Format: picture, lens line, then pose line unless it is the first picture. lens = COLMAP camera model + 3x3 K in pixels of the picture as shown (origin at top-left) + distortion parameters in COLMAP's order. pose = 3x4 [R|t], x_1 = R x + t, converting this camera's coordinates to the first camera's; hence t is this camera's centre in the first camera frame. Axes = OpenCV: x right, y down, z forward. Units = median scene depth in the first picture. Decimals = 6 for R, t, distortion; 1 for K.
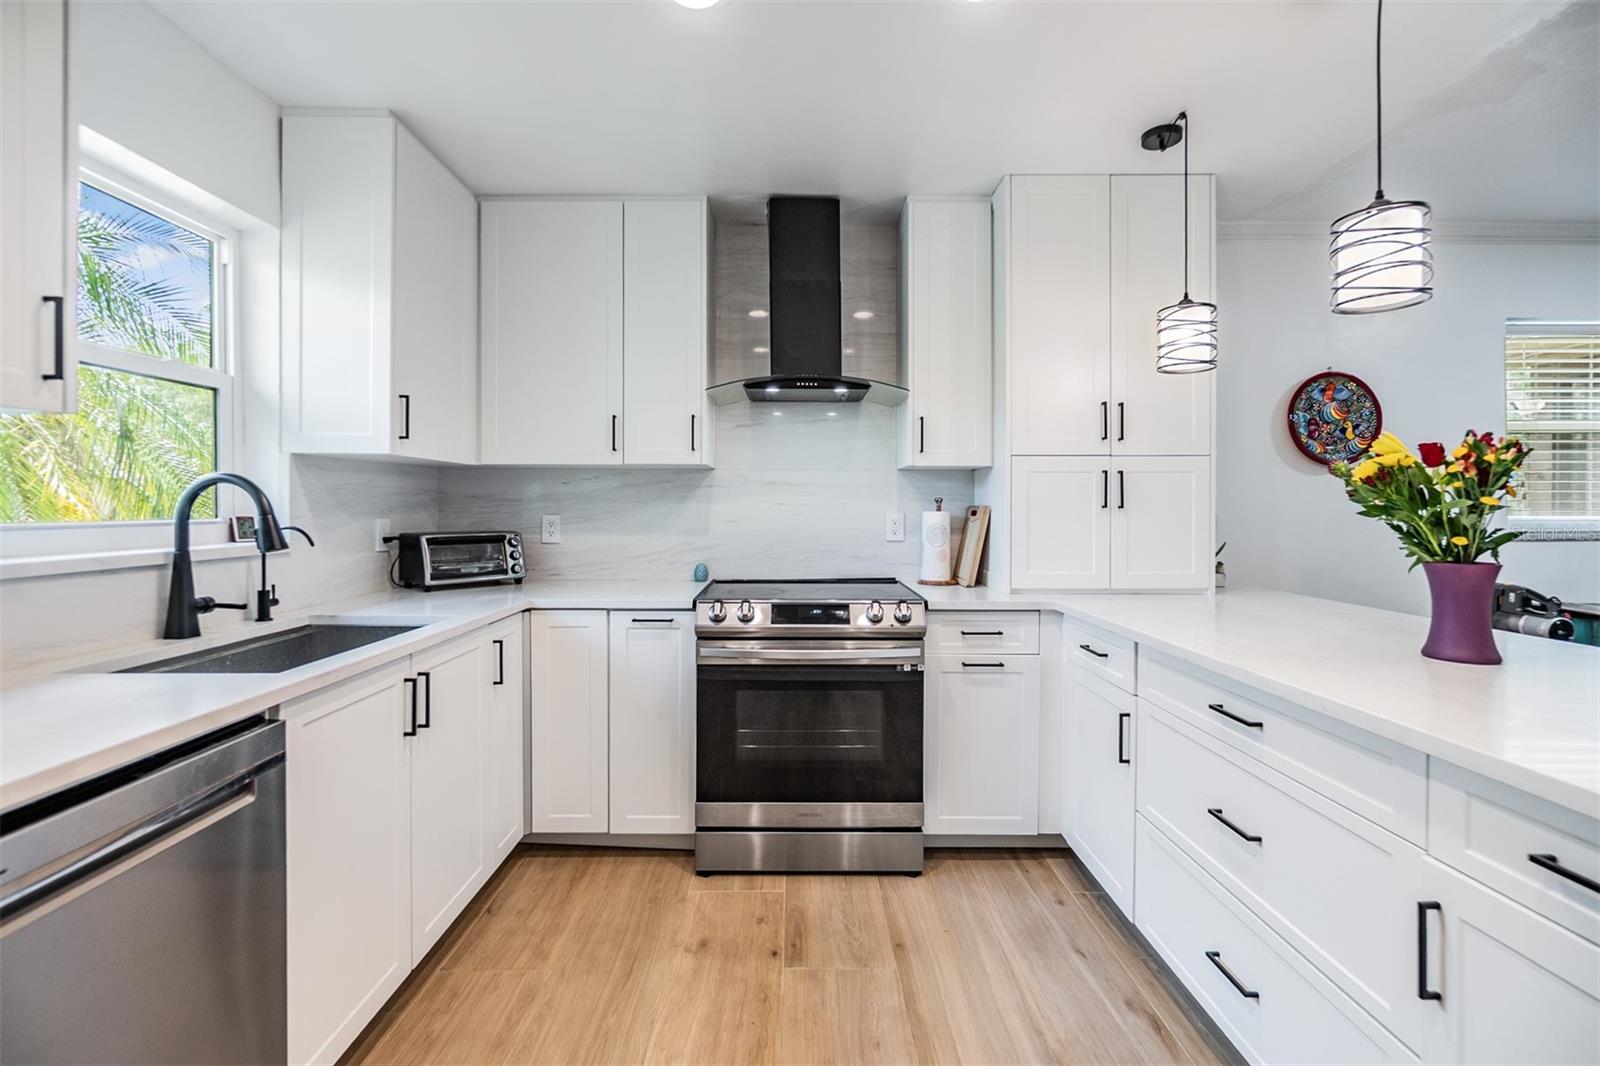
lens RADIAL K [[688.6, 0, 790.9], [0, 688.6, 512.9], [0, 0, 1]] dist [-0.005310, 0.000040]
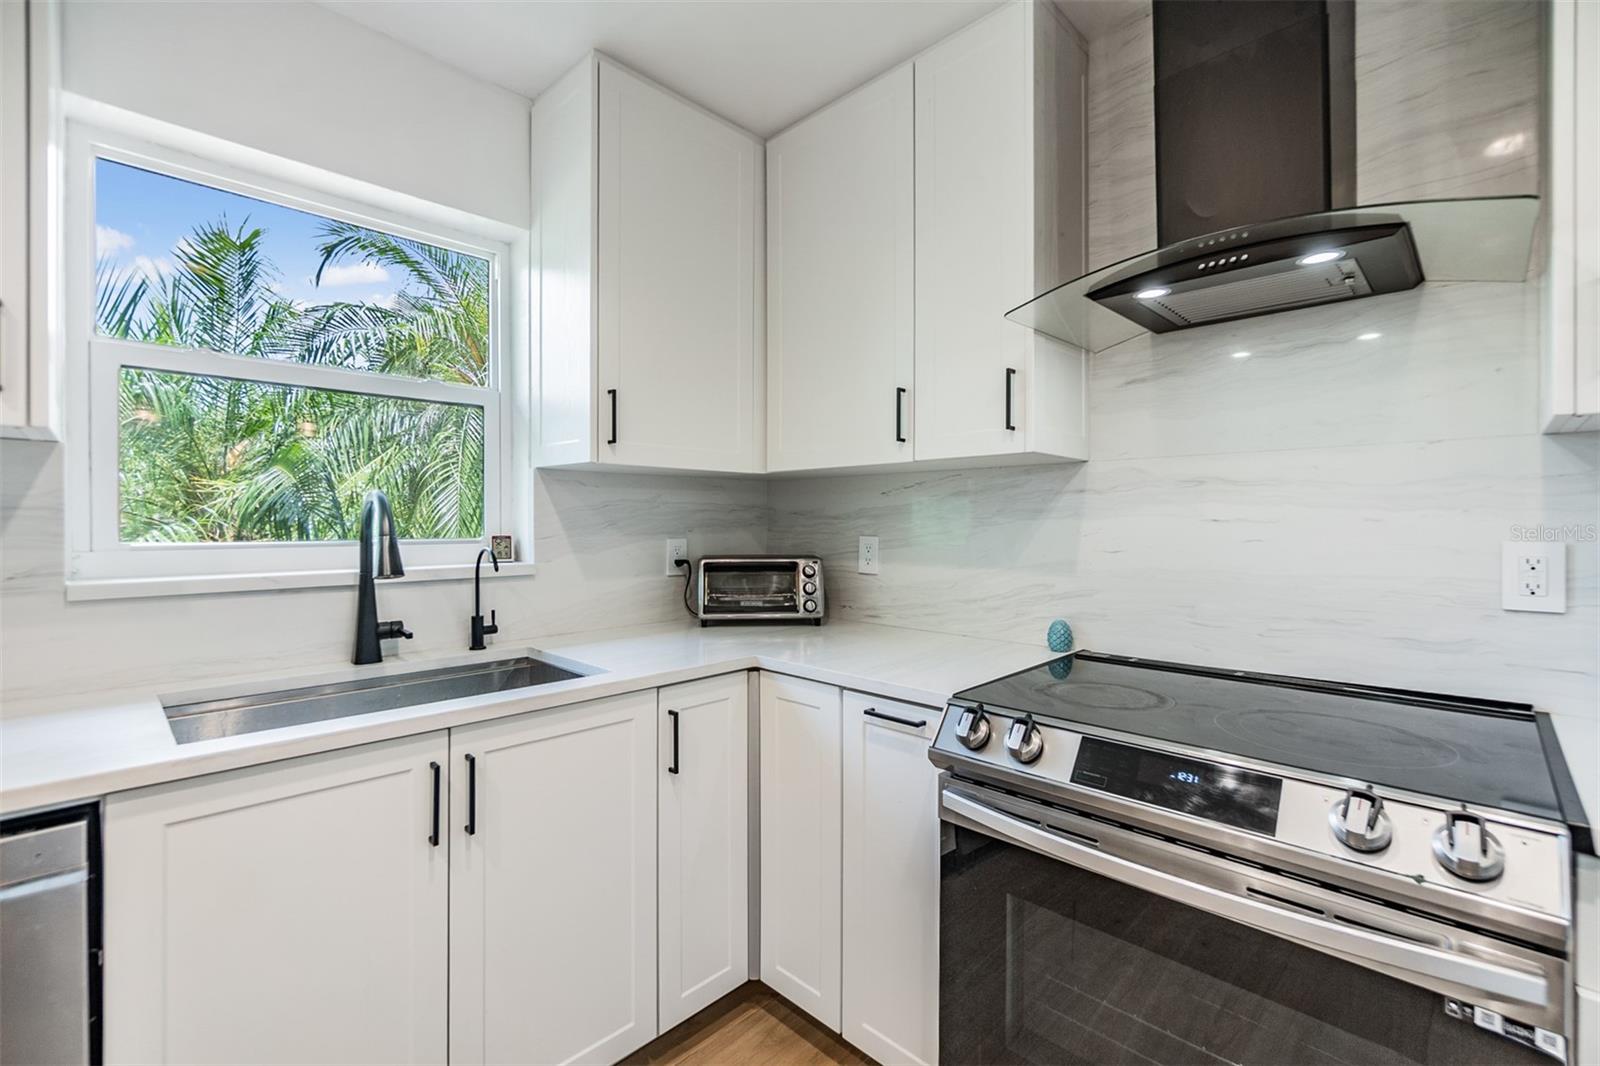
lens RADIAL K [[688.6, 0, 801.4], [0, 688.6, 524.9], [0, 0, 1]] dist [-0.005310, 0.000040]
pose [[0.715497, 0.001442, -0.698615, 0.152249], [-0.006011, 0.999974, -0.004092, -0.007255], [0.698590, 0.007127, 0.715486, 0.506206]]
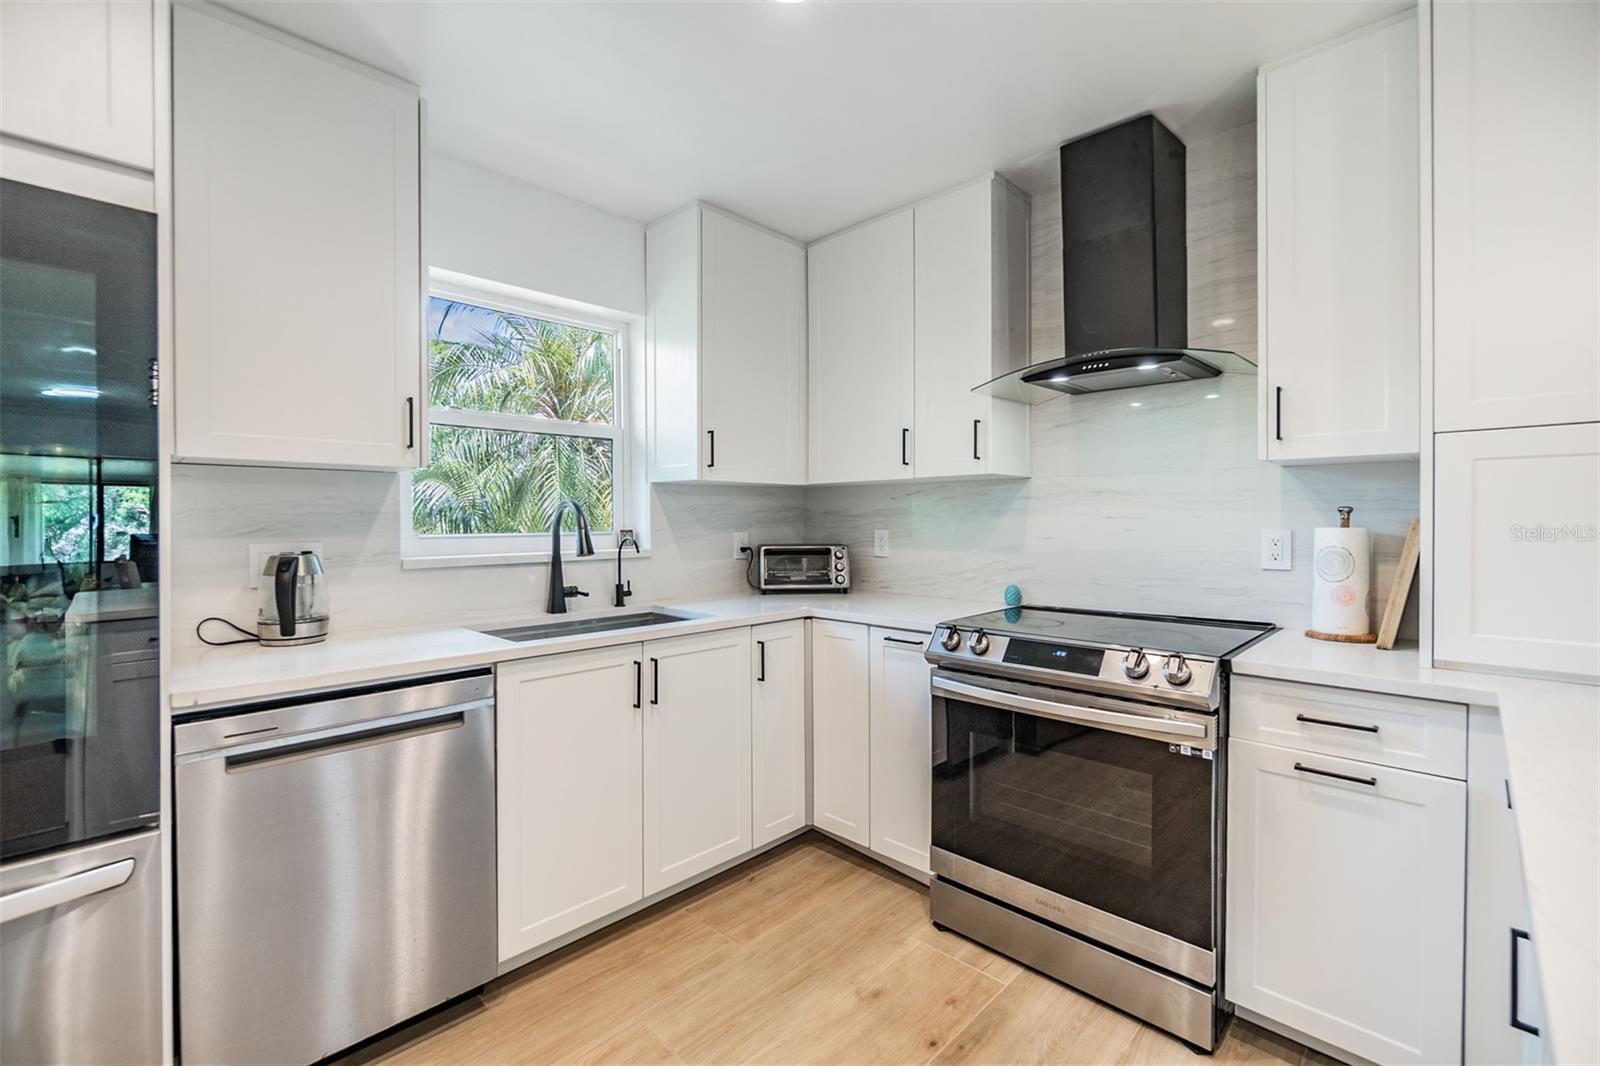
lens RADIAL K [[688.6, 0, 802.3], [0, 688.6, 526.7], [0, 0, 1]] dist [-0.005310, 0.000040]
pose [[0.718884, 0.002390, -0.695126, 0.352979], [-0.001674, 0.999997, 0.001707, -0.003602], [0.695128, -0.000063, 0.718886, 0.211268]]
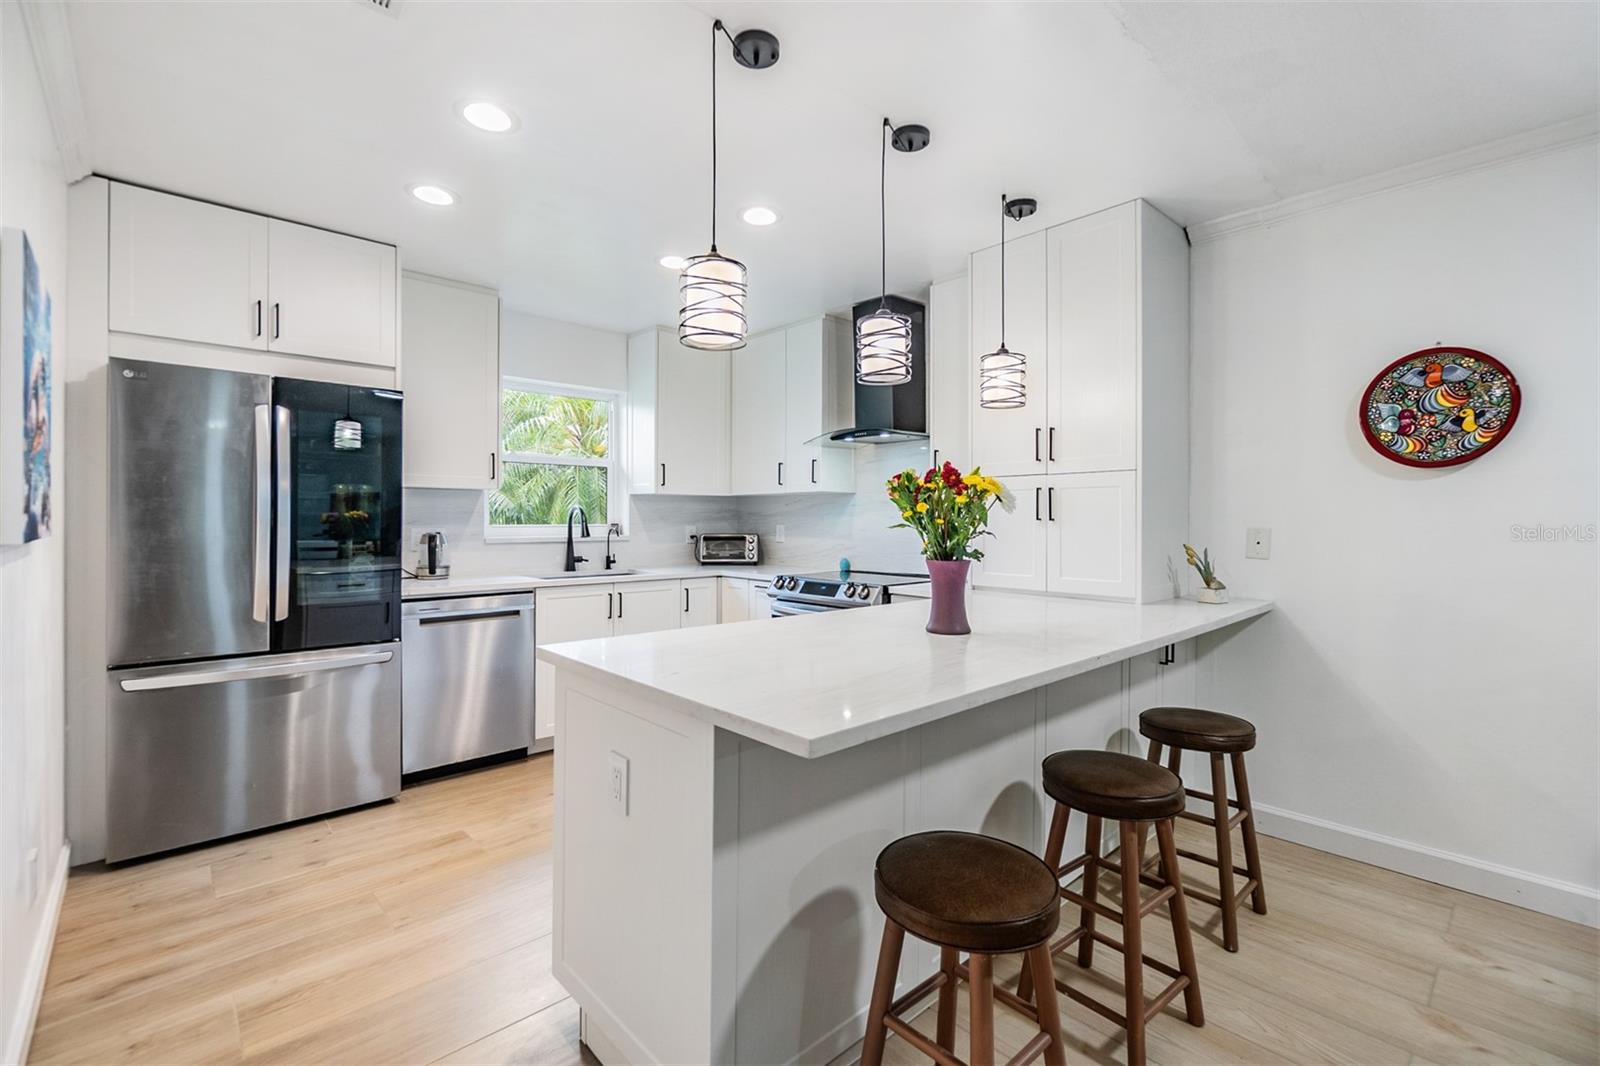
lens RADIAL K [[688.6, 0, 804.3], [0, 688.6, 524.0], [0, 0, 1]] dist [-0.005310, 0.000040]
pose [[0.687661, 0.004924, -0.726015, 1.051794], [-0.008993, 0.999958, -0.001736, 0.004447], [0.725976, 0.007723, 0.687677, -0.076123]]
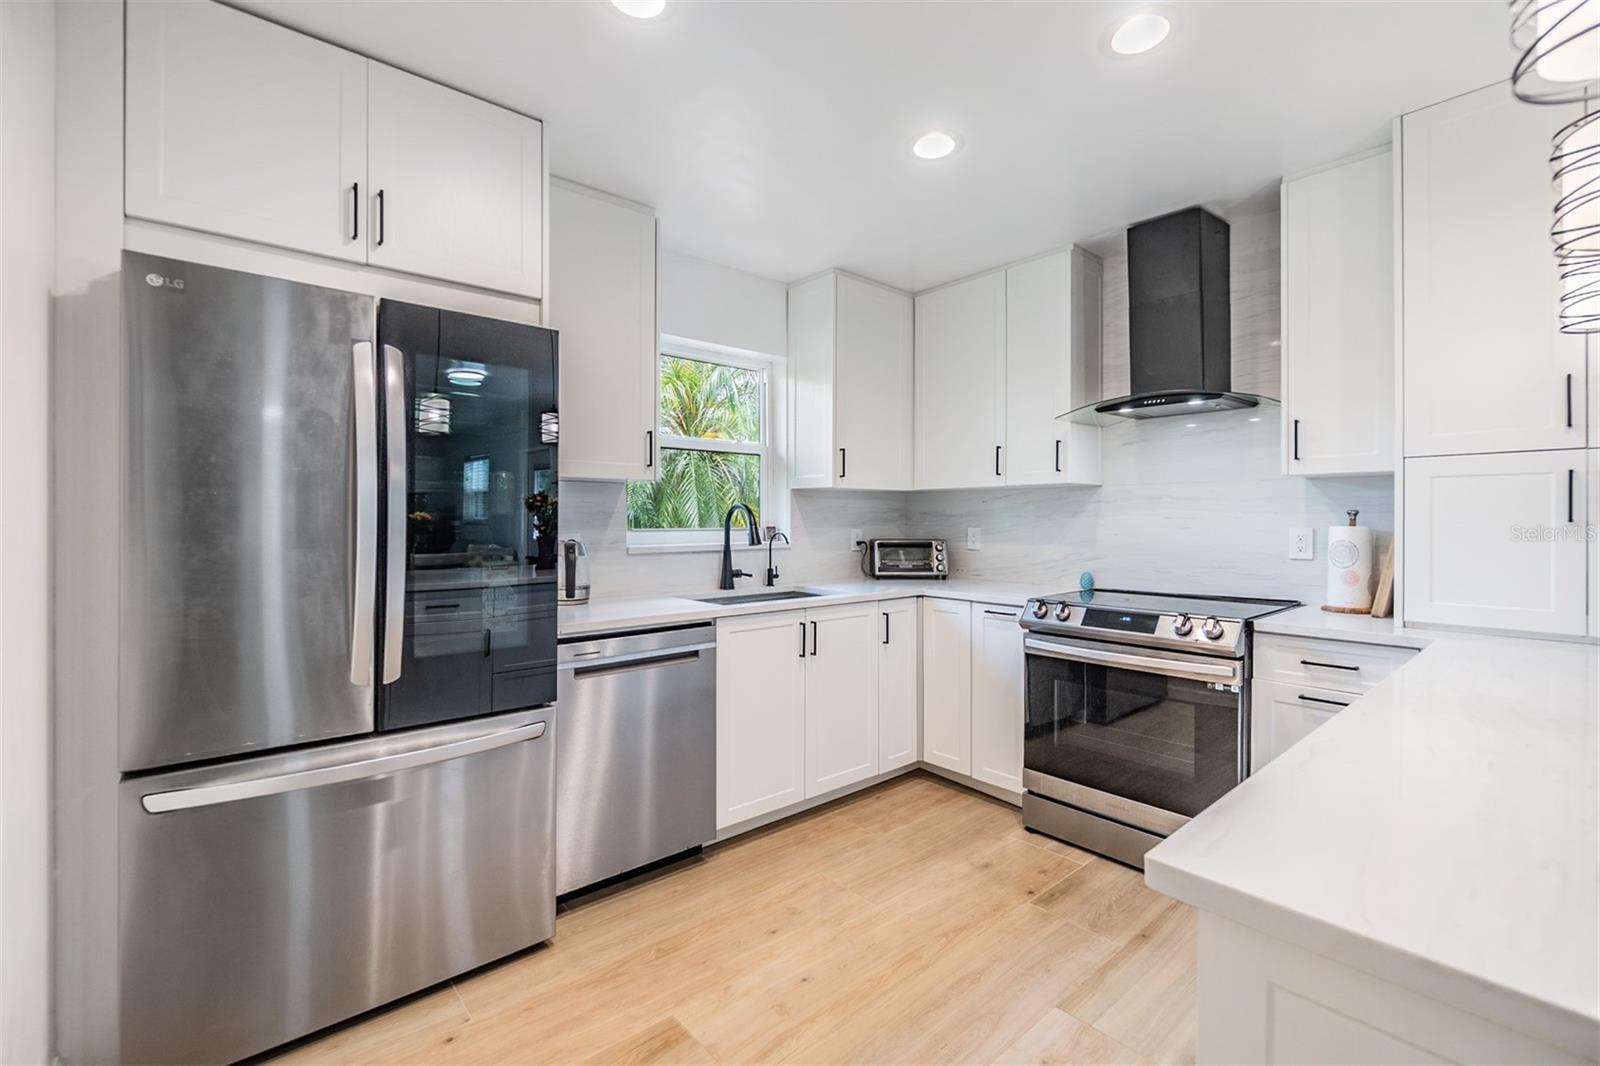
lens RADIAL K [[688.6, 0, 804.4], [0, 688.6, 523.3], [0, 0, 1]] dist [-0.005310, 0.000040]
pose [[0.659366, 0.001914, -0.751819, 0.481033], [-0.006331, 0.999975, -0.003007, 0.001530], [0.751795, 0.006743, 0.659362, -0.073180]]
